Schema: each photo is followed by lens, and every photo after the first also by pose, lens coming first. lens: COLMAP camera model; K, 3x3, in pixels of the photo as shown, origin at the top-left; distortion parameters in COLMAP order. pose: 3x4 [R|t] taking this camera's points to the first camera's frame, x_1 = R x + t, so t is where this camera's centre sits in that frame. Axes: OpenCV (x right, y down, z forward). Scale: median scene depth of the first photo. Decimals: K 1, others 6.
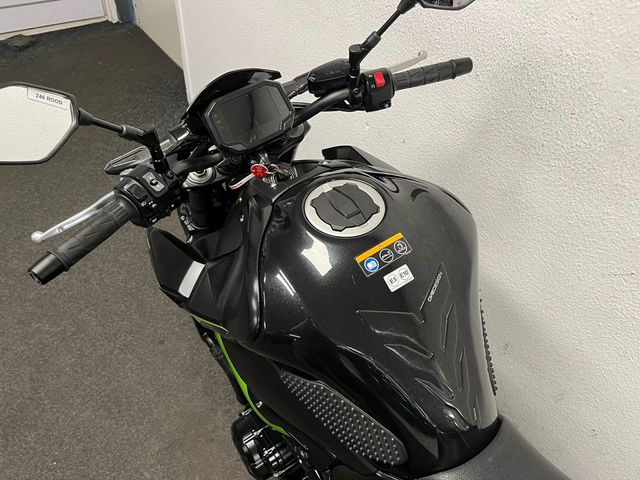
lens RADIAL K [[481.3, 0, 320.0], [0, 481.3, 240.0], [0, 0, 1]] dist [0.068165, -0.113492]
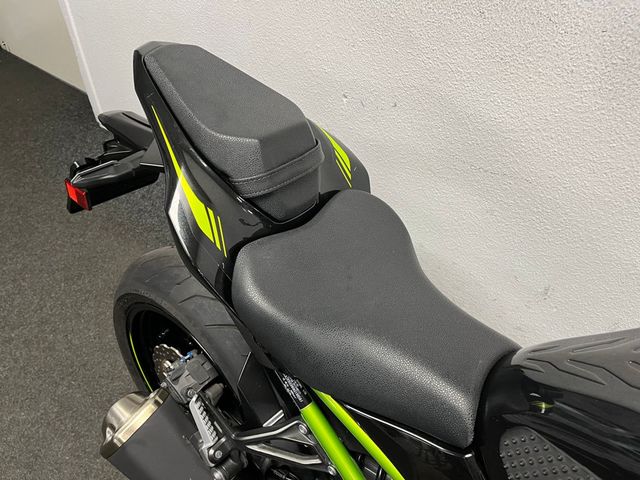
lens RADIAL K [[481.3, 0, 320.0], [0, 481.3, 240.0], [0, 0, 1]] dist [0.068165, -0.113492]
pose [[0.953903, -0.236805, 0.184372, -0.179586], [0.235627, 0.971423, 0.028597, -0.013313], [-0.185875, 0.016164, 0.982440, 0.115394]]
